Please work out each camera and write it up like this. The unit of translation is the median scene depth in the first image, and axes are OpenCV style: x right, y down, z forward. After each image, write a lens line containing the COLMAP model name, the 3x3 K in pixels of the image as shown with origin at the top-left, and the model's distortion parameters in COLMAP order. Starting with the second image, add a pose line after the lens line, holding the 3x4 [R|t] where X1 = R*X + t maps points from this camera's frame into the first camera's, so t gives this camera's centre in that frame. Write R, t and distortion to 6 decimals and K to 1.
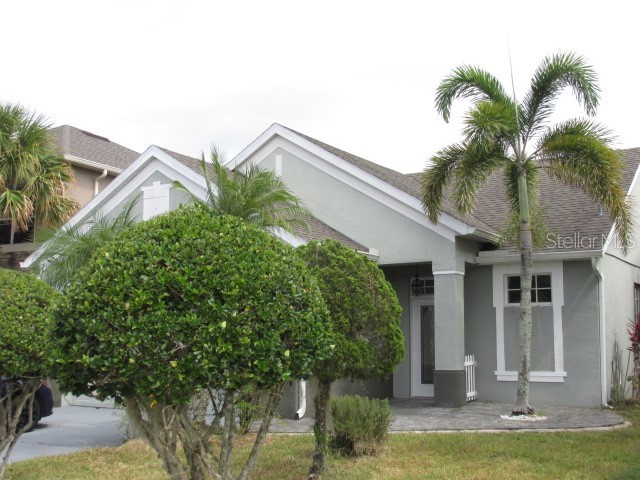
lens RADIAL K [[874.2, 0, 298.6], [0, 874.2, 241.2], [0, 0, 1]] dist [-0.034631, 0.000000]
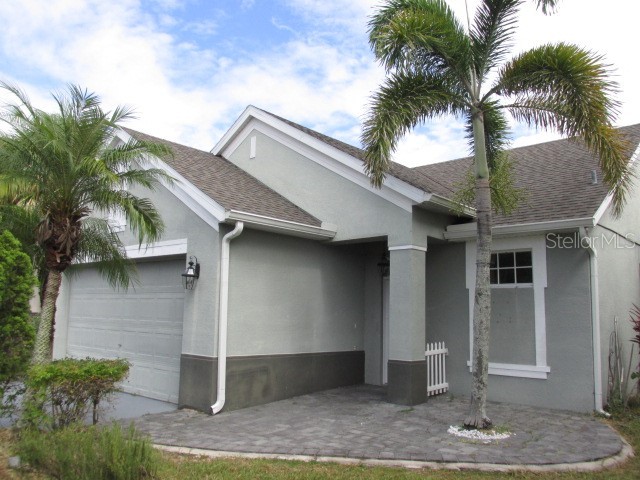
lens RADIAL K [[533.7, 0, 320.8], [0, 533.7, 243.2], [0, 0, 1]] dist [-0.026046, 0.008468]
pose [[0.983486, -0.006312, -0.180874, 0.198799], [0.002792, 0.999802, -0.019710, 0.044680], [0.180962, 0.018879, 0.983309, 0.494756]]
